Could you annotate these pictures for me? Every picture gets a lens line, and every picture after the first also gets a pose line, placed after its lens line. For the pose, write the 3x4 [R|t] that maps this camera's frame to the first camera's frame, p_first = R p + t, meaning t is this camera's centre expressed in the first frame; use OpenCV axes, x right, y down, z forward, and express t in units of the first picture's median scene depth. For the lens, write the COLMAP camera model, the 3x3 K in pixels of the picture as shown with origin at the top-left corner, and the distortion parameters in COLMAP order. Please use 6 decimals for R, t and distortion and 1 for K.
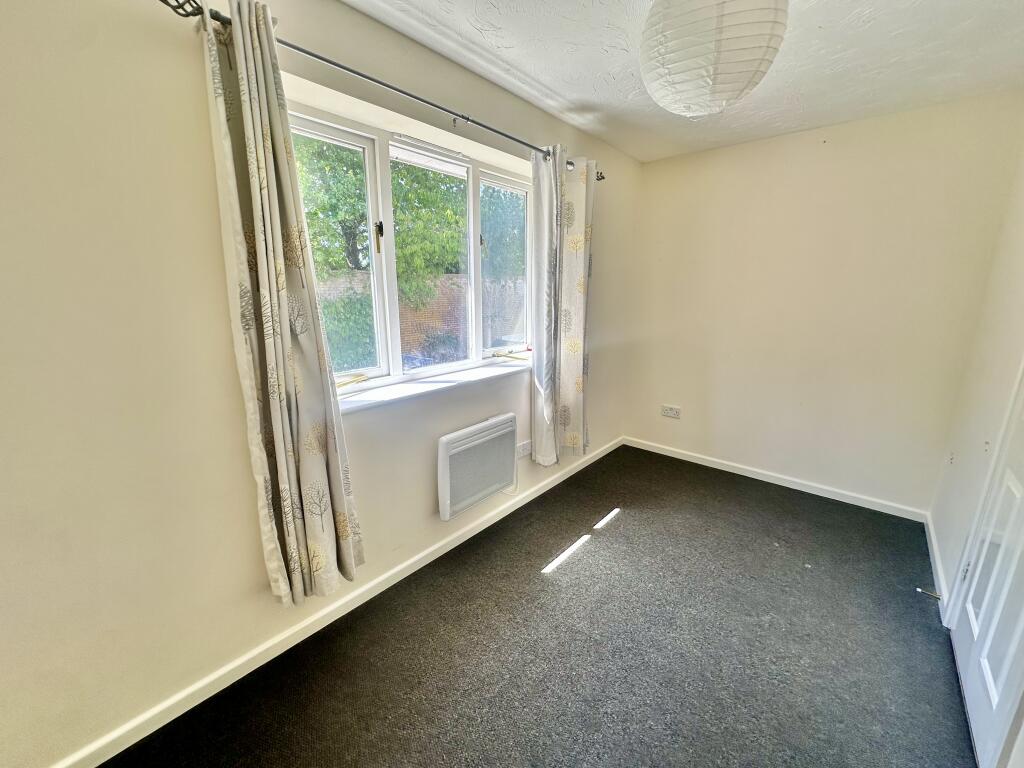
lens RADIAL K [[410.4, 0, 512.0], [0, 410.4, 384.0], [0, 0, 1]] dist [-0.000186, 0.000016]
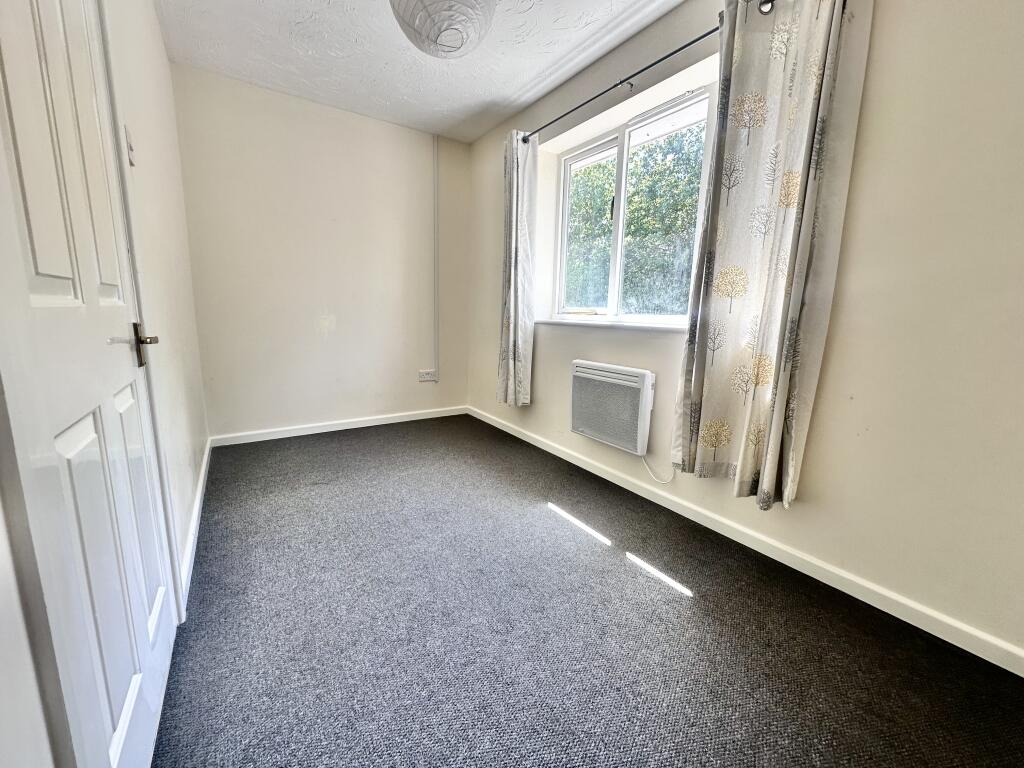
lens RADIAL K [[410.4, 0, 512.0], [0, 410.4, 384.0], [0, 0, 1]] dist [-0.000186, 0.000016]
pose [[-0.275593, 0.156036, -0.948526, 0.988381], [-0.243813, 0.943125, 0.225987, -0.031733], [0.929841, 0.293543, -0.221875, 1.008926]]
